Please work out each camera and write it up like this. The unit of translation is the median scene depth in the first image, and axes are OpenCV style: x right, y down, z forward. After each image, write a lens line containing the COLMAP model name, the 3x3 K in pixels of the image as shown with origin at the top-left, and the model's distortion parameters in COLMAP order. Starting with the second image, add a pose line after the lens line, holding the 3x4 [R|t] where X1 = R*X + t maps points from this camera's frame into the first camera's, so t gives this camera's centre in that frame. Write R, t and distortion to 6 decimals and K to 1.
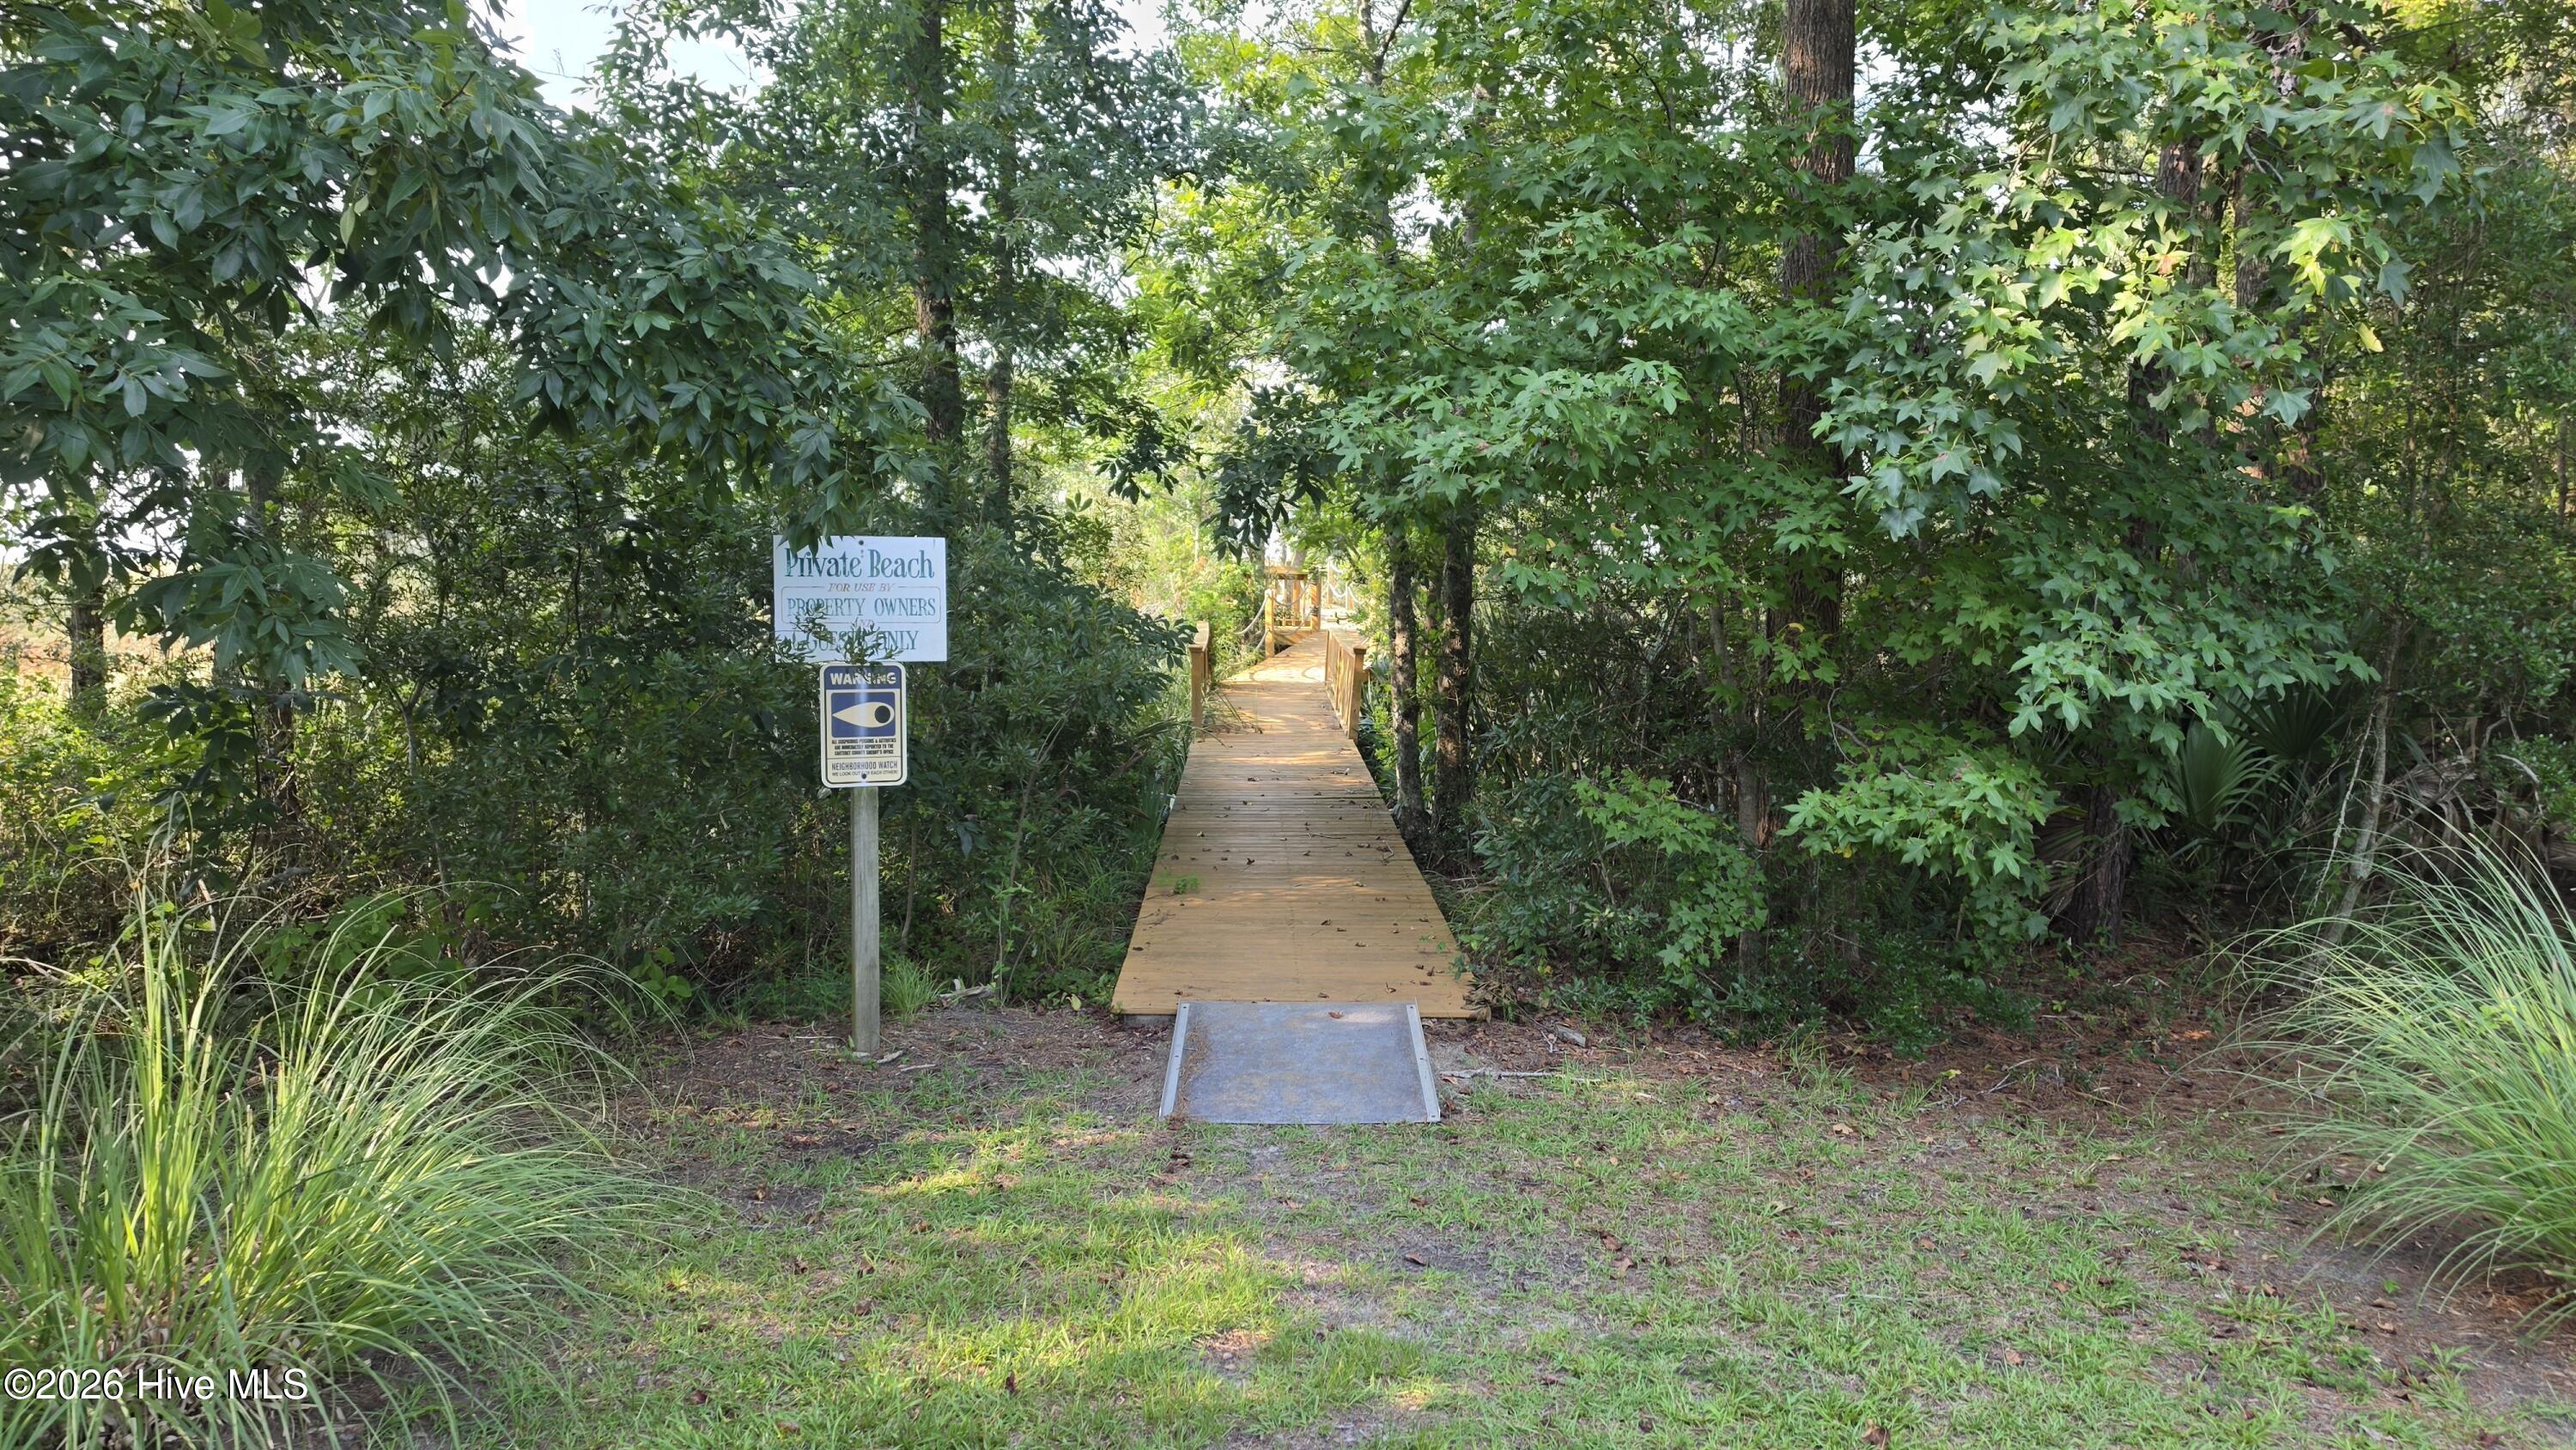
lens RADIAL K [[1758.6, 0, 1288.0], [0, 1758.6, 725.0], [0, 0, 1]] dist [0.002258, 0.001179]
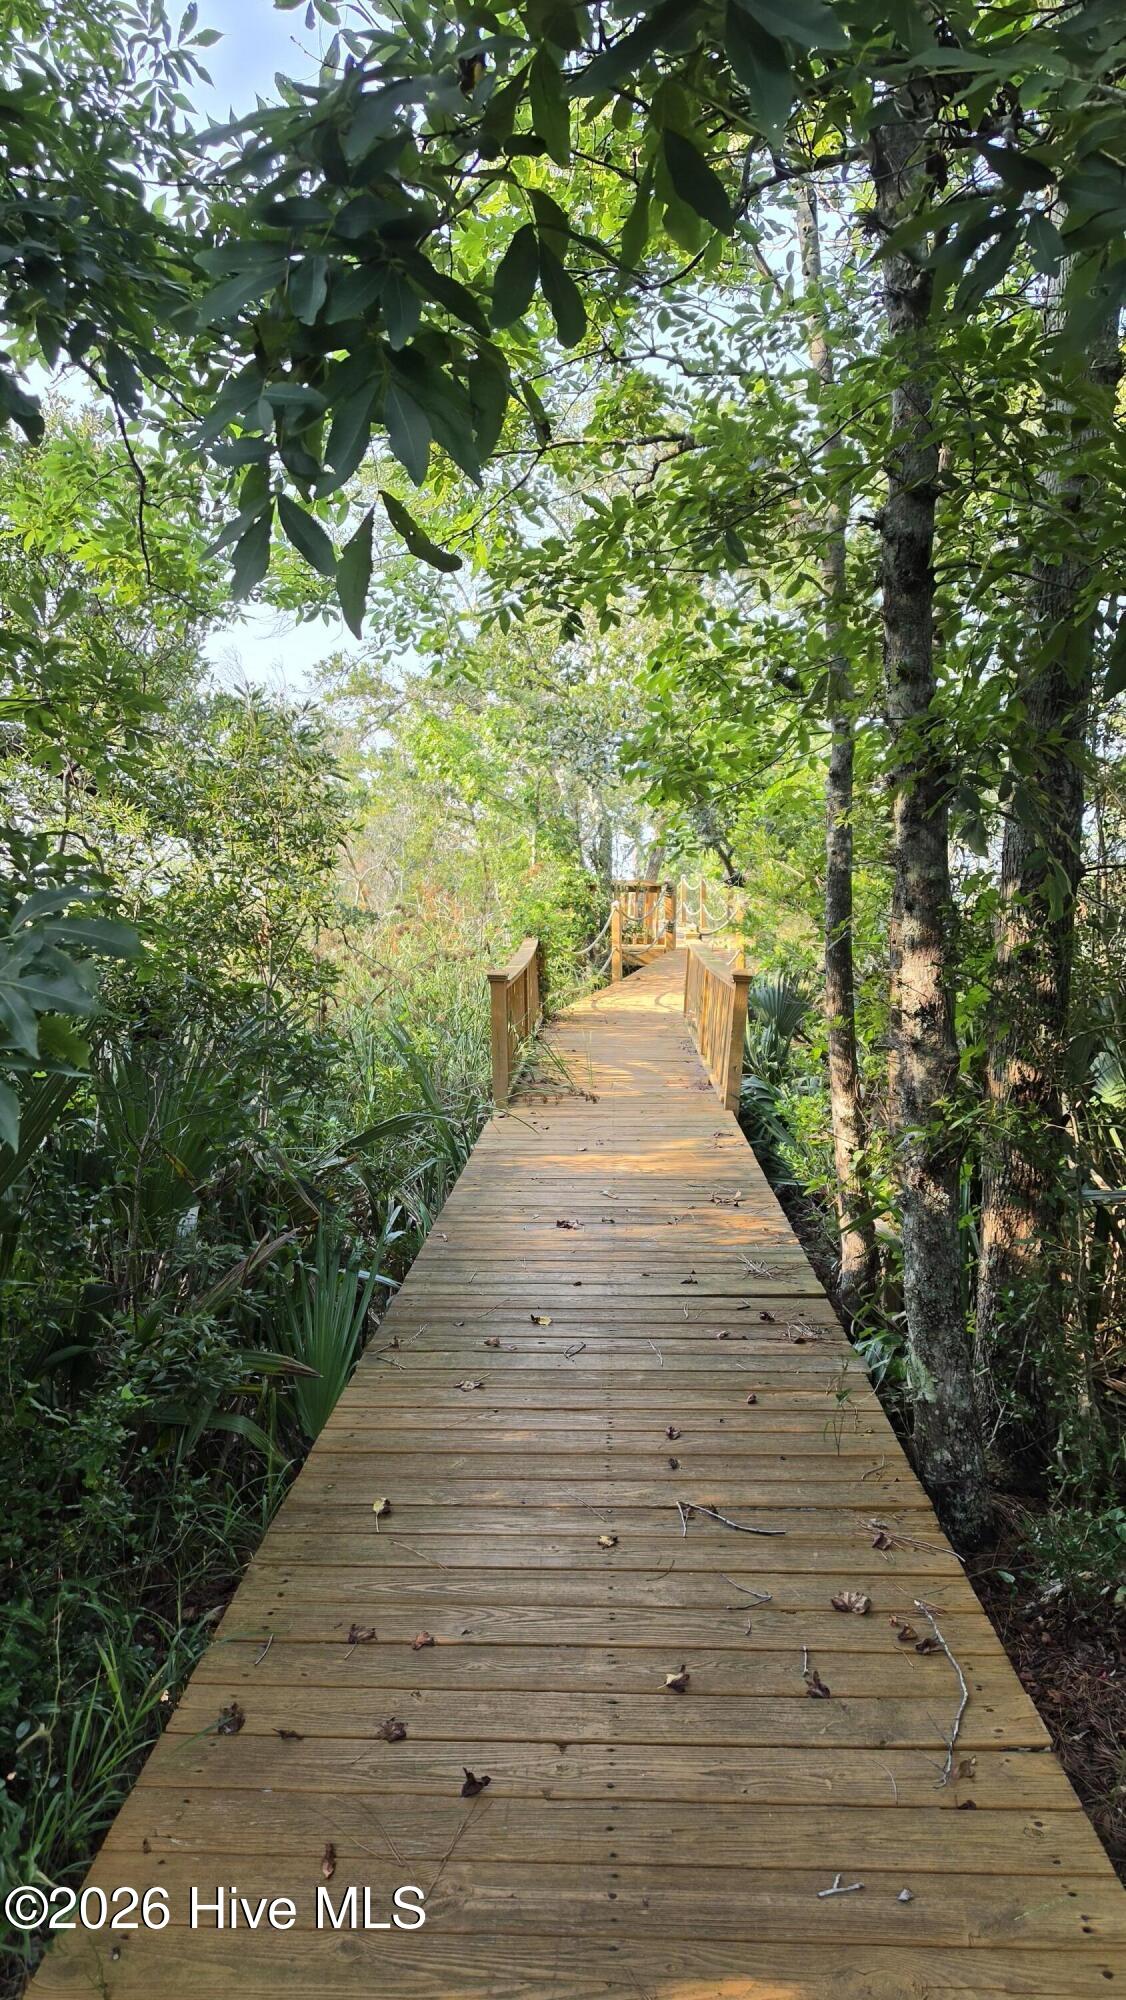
lens RADIAL K [[1365.5, 0, 563.0], [0, 1365.5, 1000.0], [0, 0, 1]] dist [0.002258, 0.001179]
pose [[0.998264, -0.001463, -0.058888, 0.002513], [0.000455, 0.999853, -0.017113, -0.019063], [0.058904, 0.017056, 0.998118, 0.362707]]
